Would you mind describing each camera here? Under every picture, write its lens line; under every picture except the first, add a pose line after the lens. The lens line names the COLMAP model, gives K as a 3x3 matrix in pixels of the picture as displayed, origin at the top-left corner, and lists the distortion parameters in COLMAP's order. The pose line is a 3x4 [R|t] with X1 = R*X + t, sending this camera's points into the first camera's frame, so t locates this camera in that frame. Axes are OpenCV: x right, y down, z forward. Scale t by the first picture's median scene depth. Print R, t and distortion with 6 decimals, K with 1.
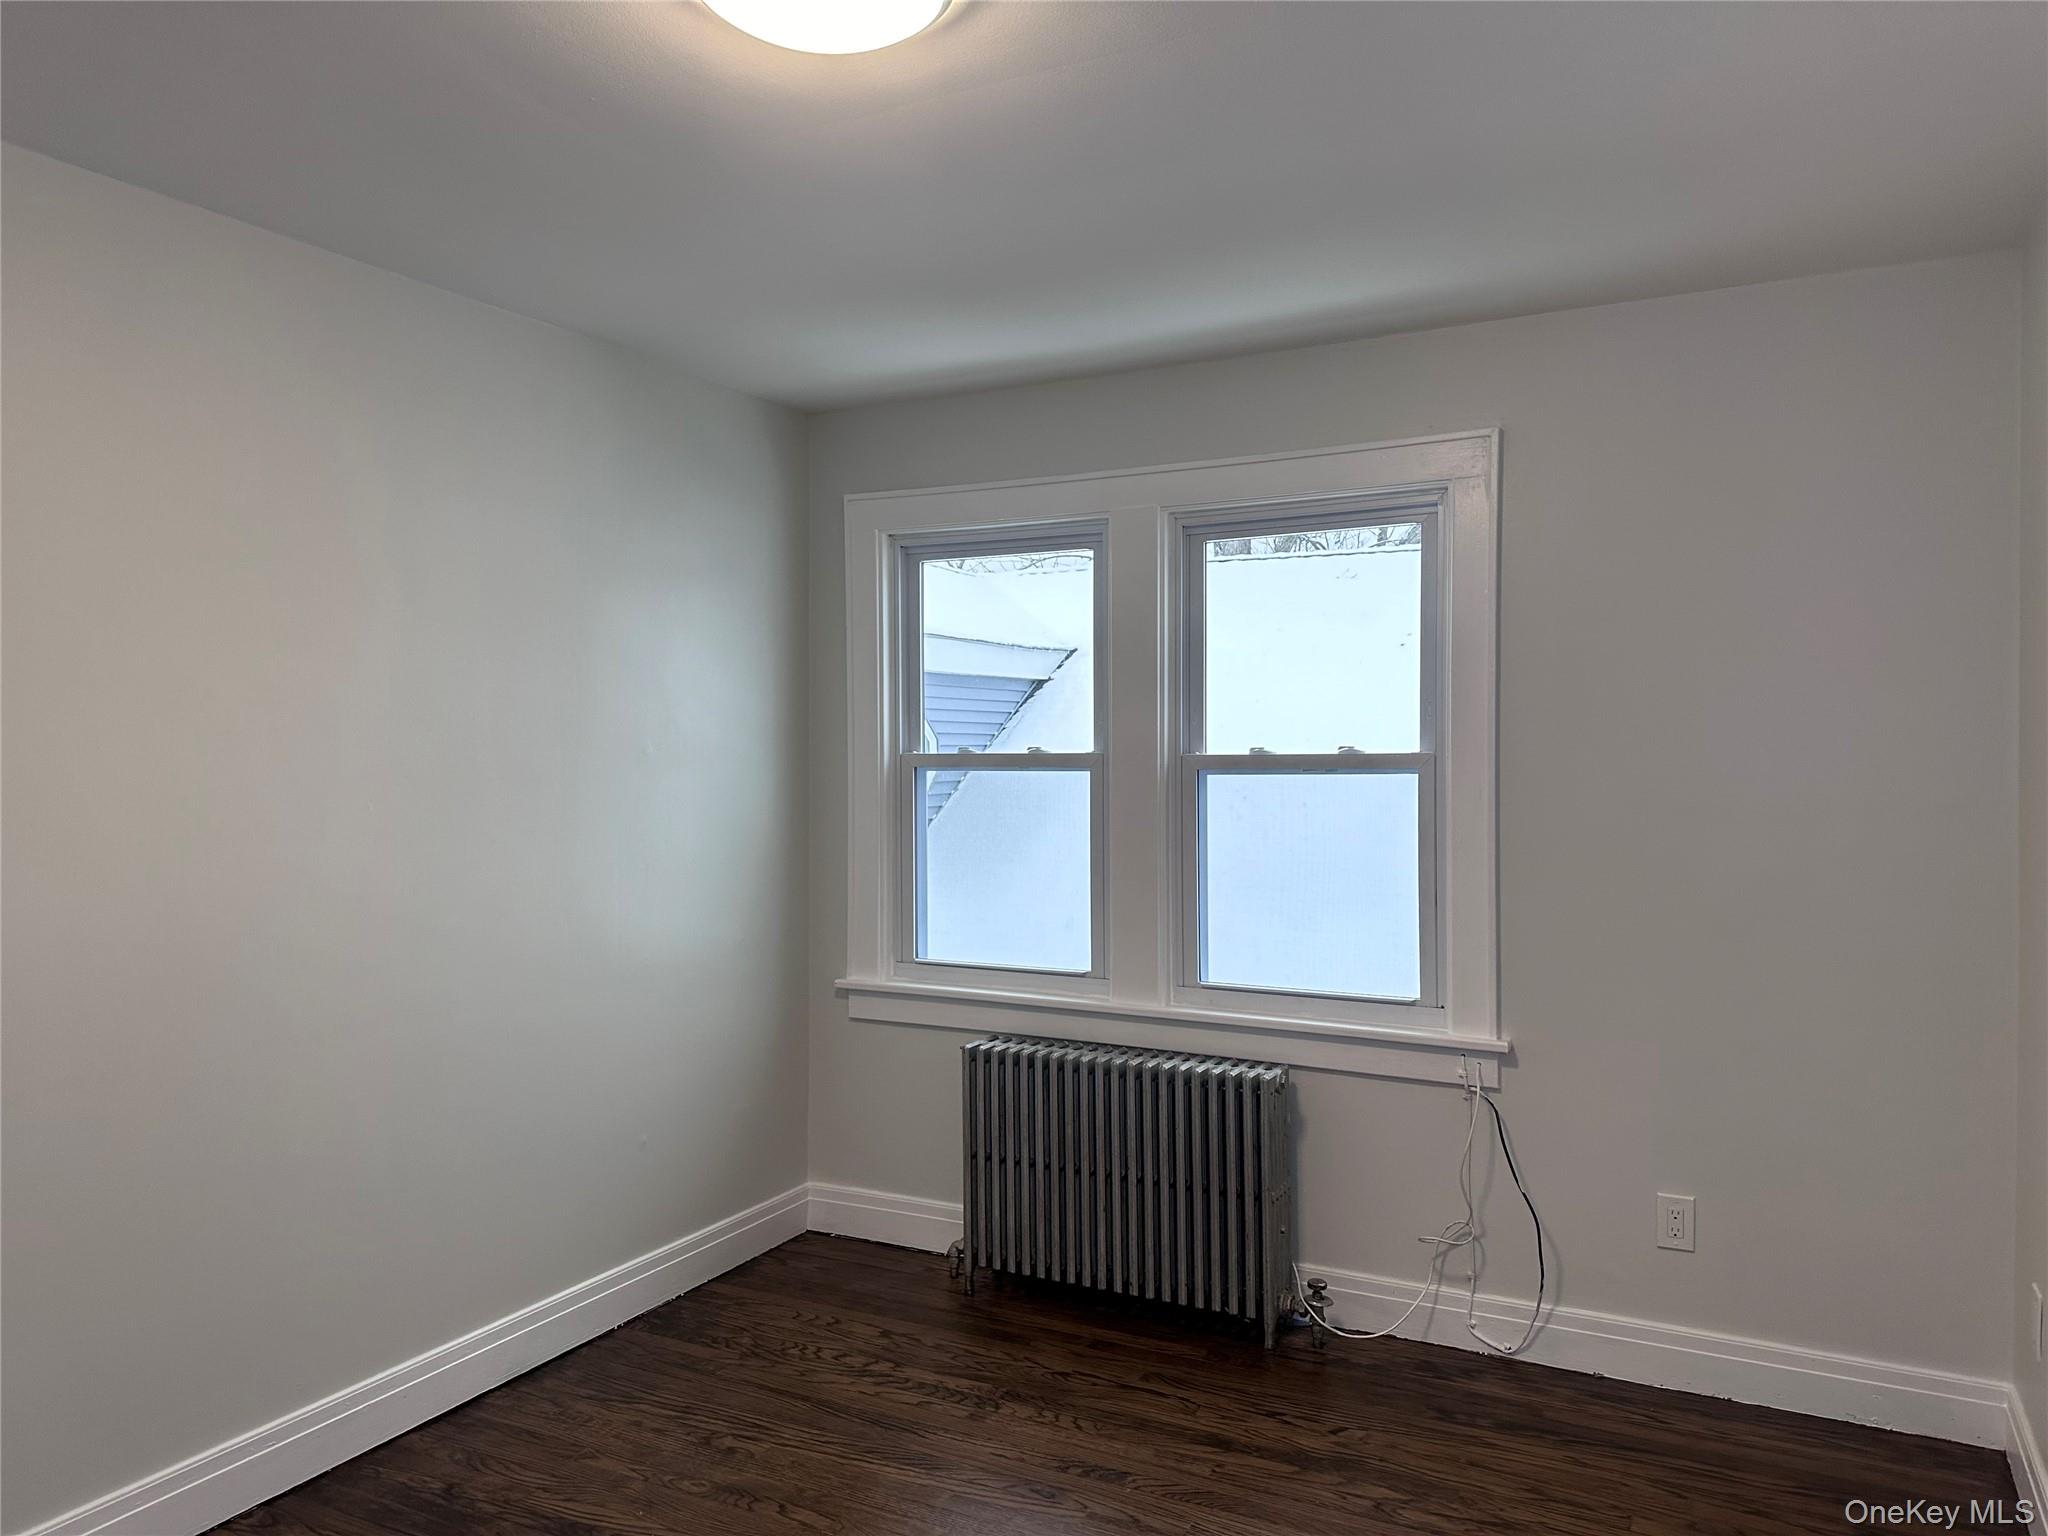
lens RADIAL K [[1450.3, 0, 1035.3], [0, 1450.3, 739.9], [0, 0, 1]] dist [0.045095, -0.056979]
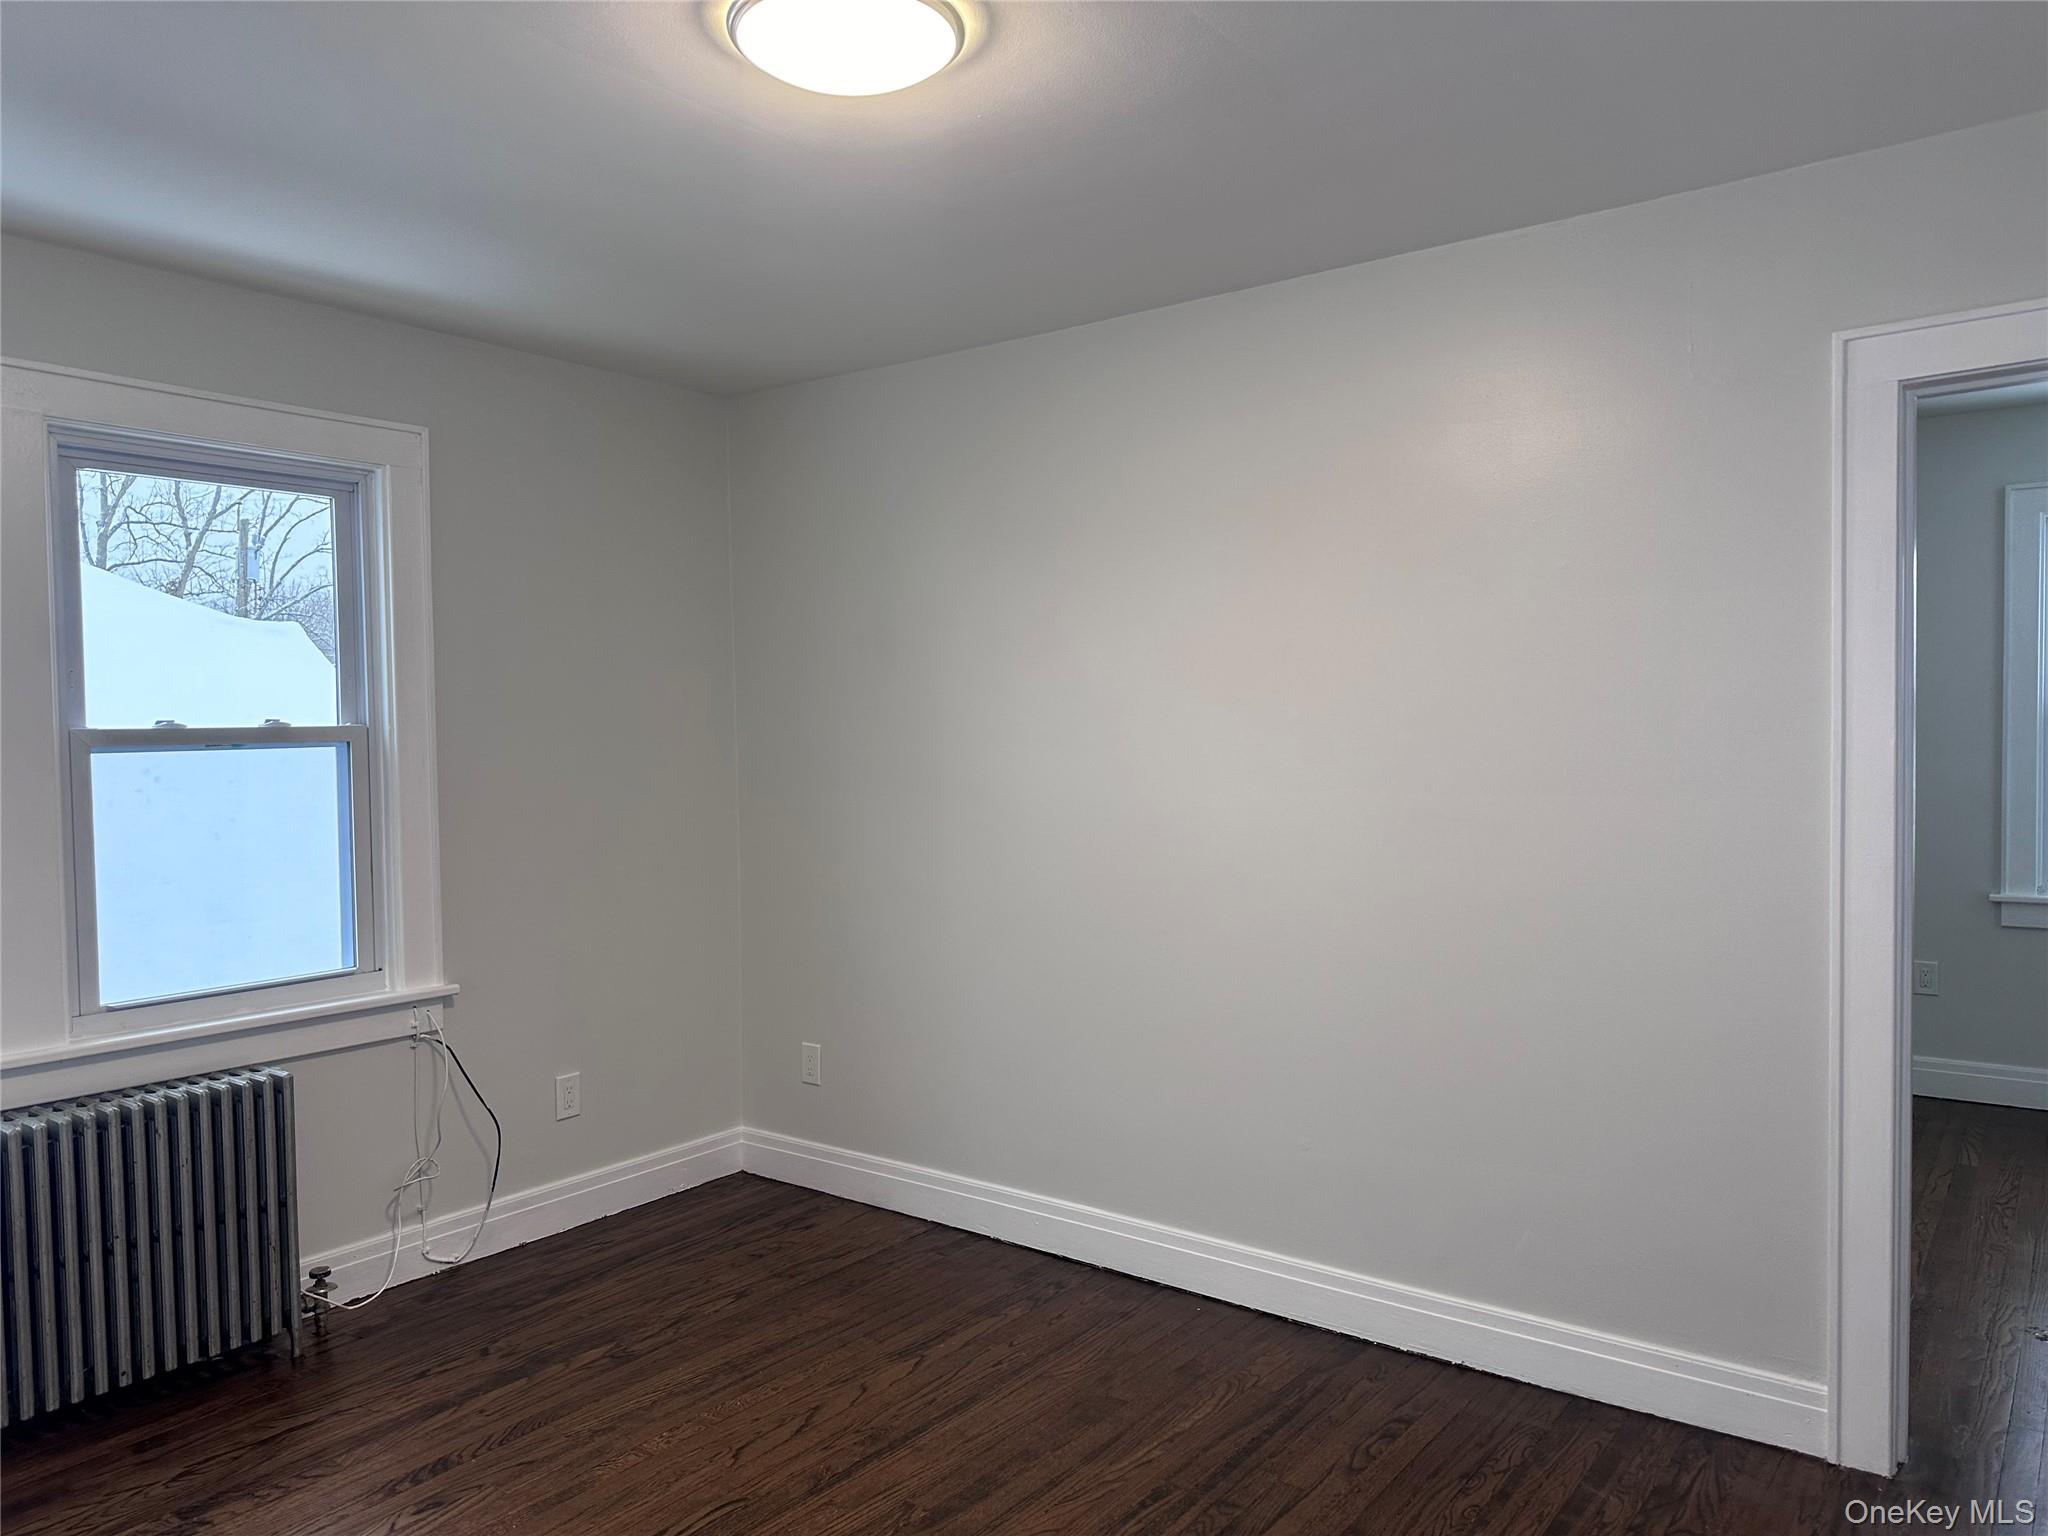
lens RADIAL K [[1450.3, 0, 1062.7], [0, 1450.3, 768.9], [0, 0, 1]] dist [0.045095, -0.056979]
pose [[0.144539, -0.031744, 0.988990, -0.698666], [0.000850, 0.999489, 0.031956, 0.007126], [-0.989499, -0.003778, 0.144492, 0.376430]]
